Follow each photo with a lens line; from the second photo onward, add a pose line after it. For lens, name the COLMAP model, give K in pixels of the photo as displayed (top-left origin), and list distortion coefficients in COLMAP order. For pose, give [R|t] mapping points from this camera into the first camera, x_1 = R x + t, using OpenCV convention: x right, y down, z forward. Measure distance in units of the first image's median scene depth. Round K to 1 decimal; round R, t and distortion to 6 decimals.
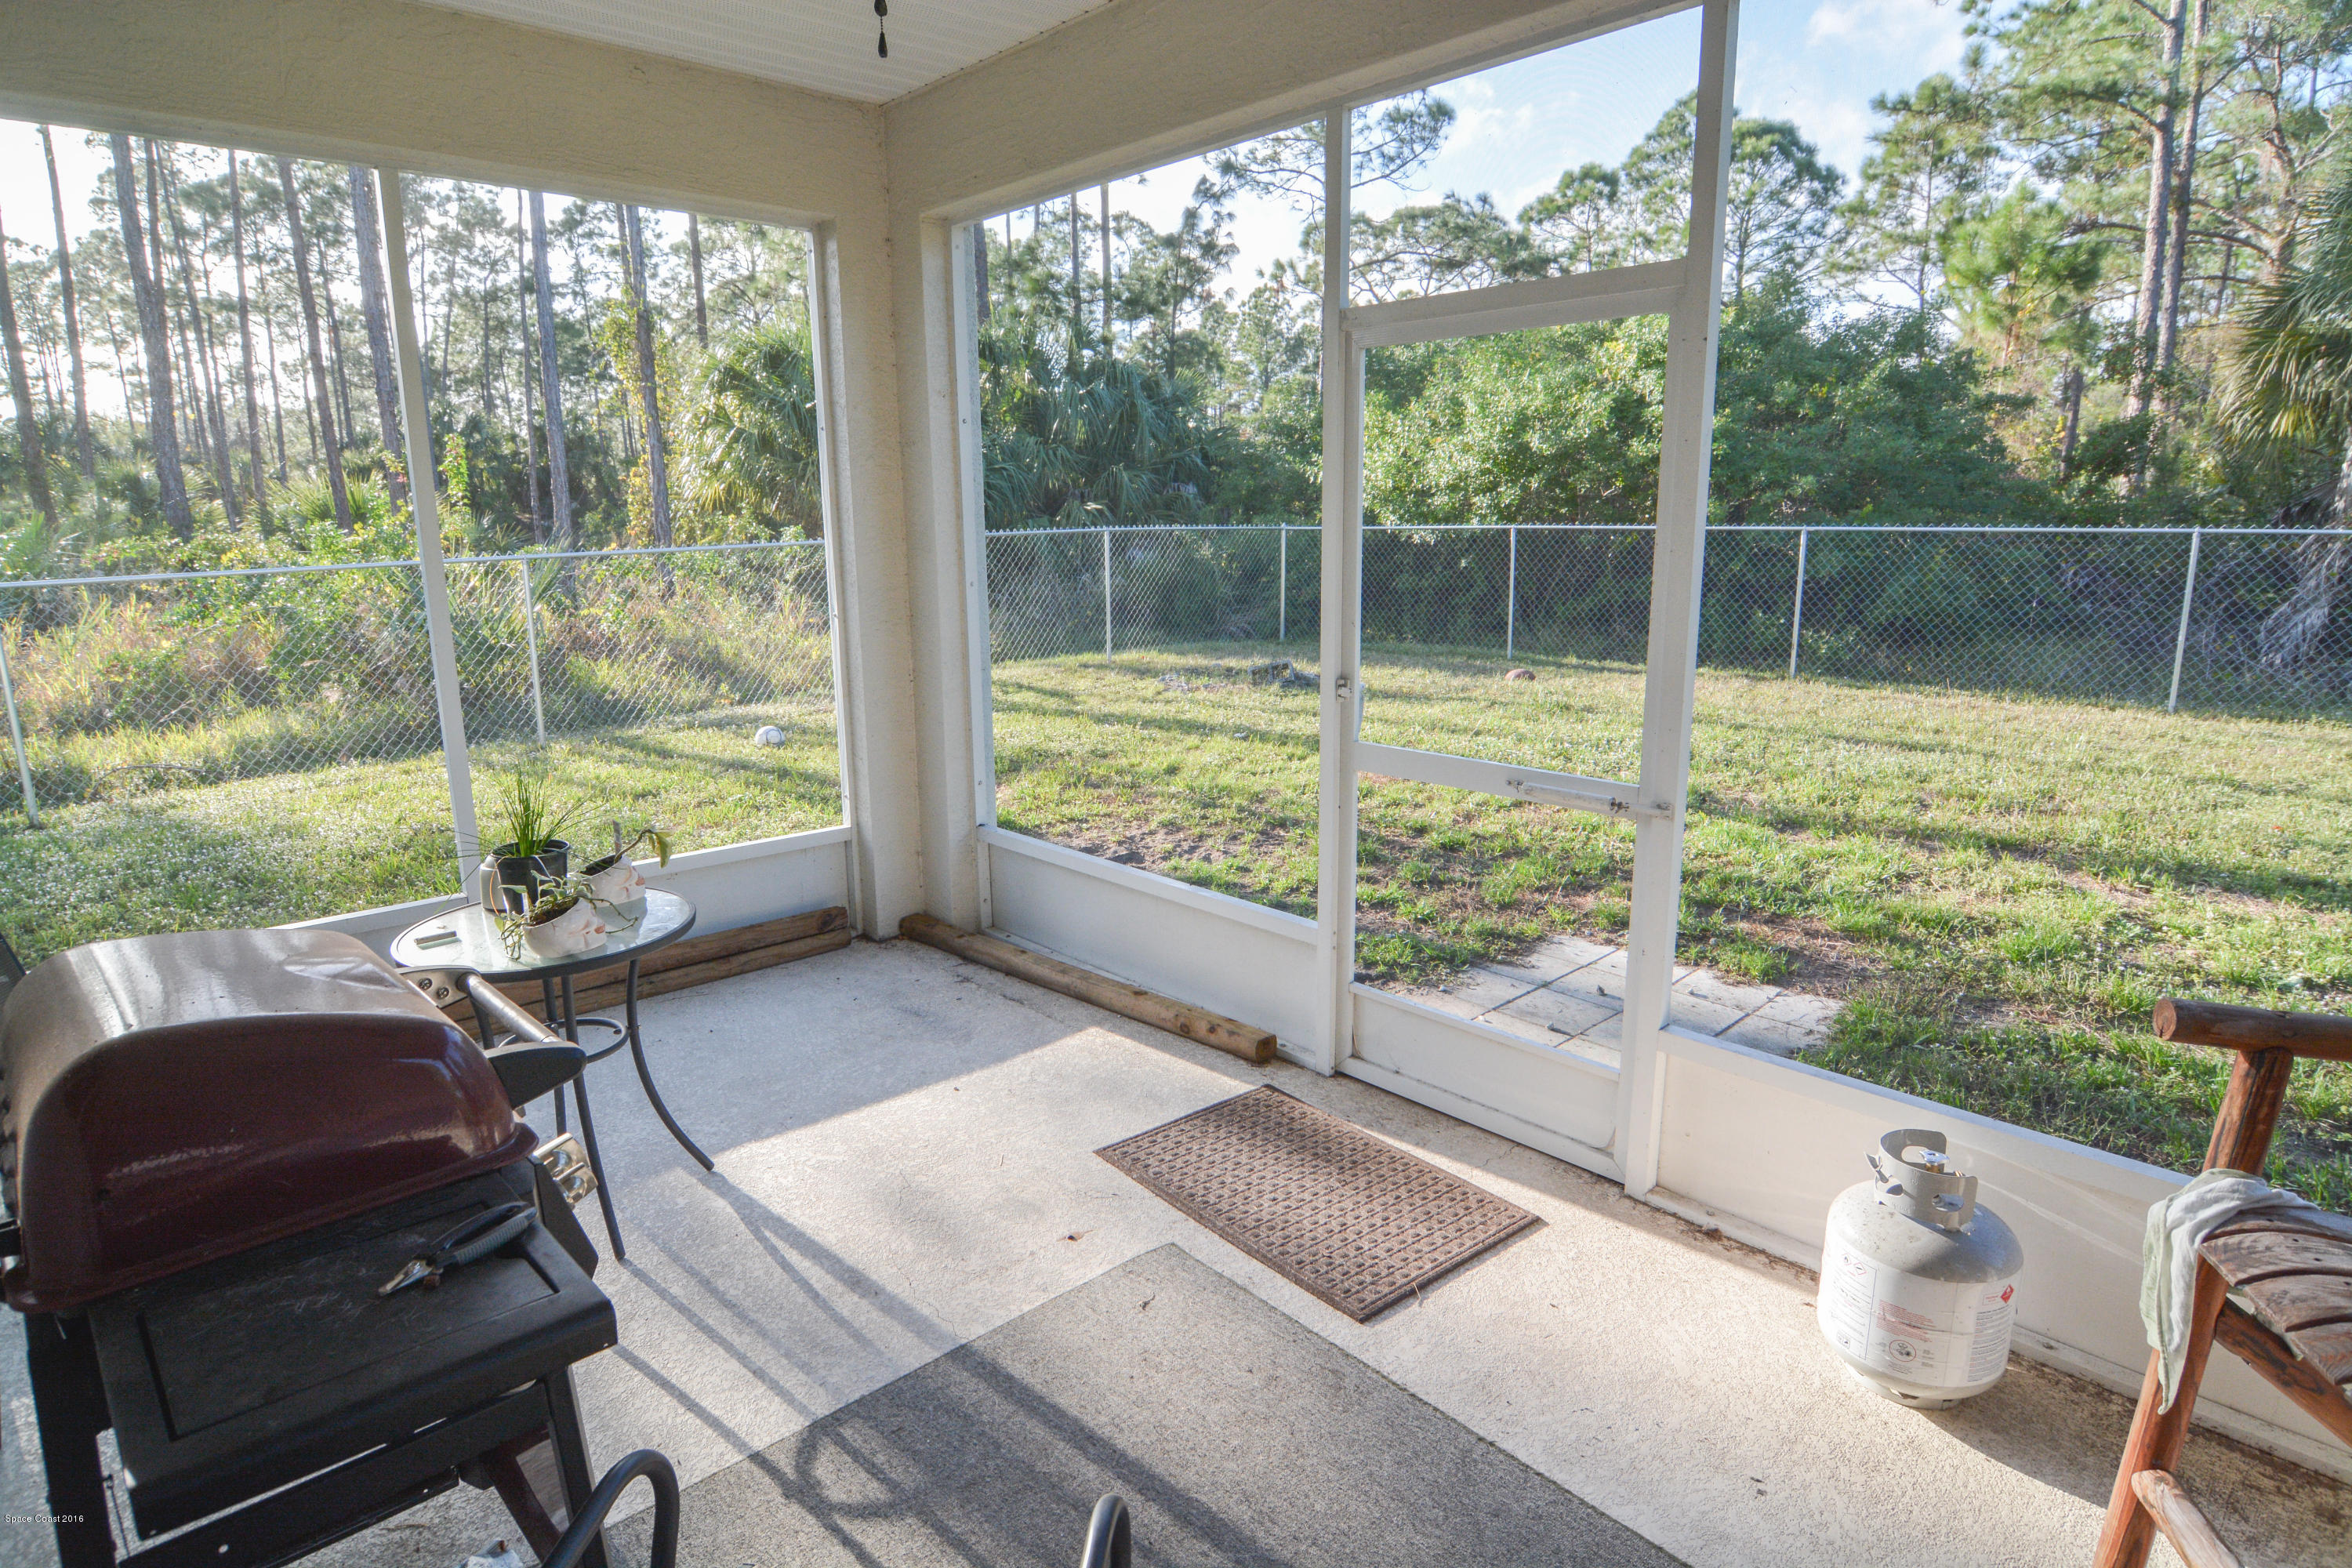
lens RADIAL K [[1256.4, 0, 1163.4], [0, 1256.4, 779.8], [0, 0, 1]] dist [-0.013733, -0.006131]
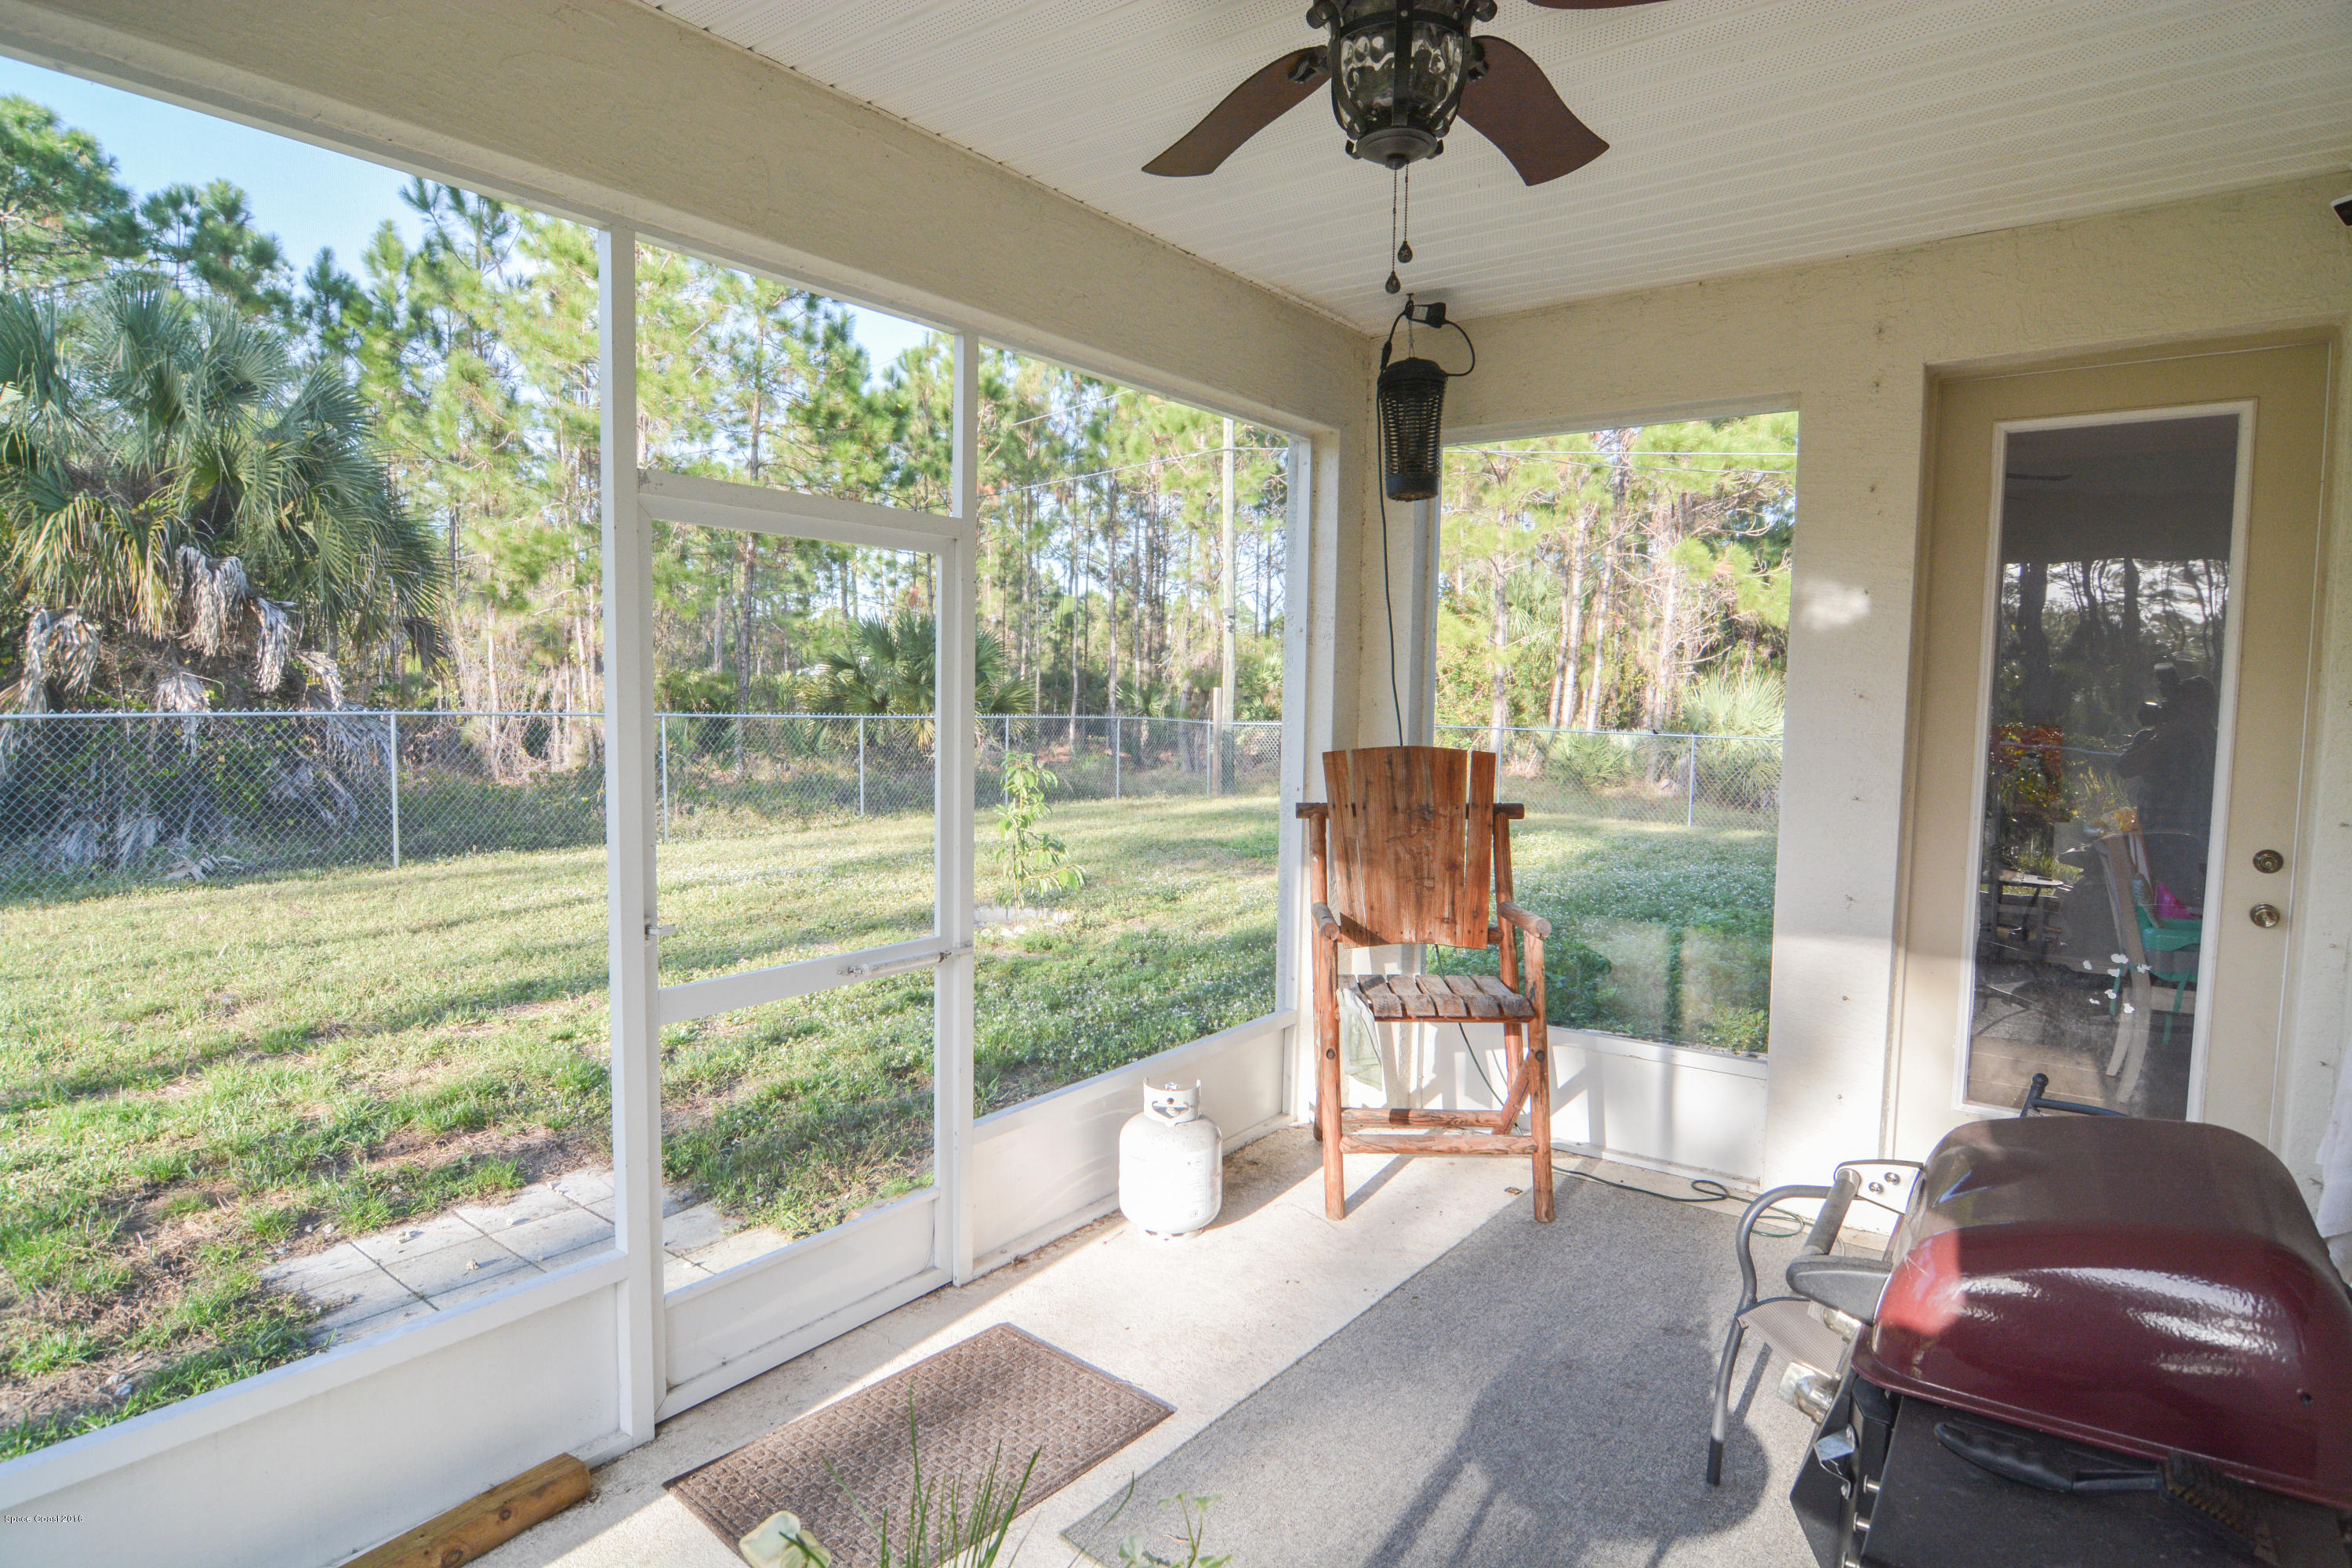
lens RADIAL K [[1256.4, 0, 1163.4], [0, 1256.4, 779.8], [0, 0, 1]] dist [-0.013733, -0.006131]
pose [[-0.183558, -0.057423, 0.981330, -0.545007], [0.184791, 0.978479, 0.091821, -0.144685], [-0.965484, 0.198195, -0.168997, 0.615100]]
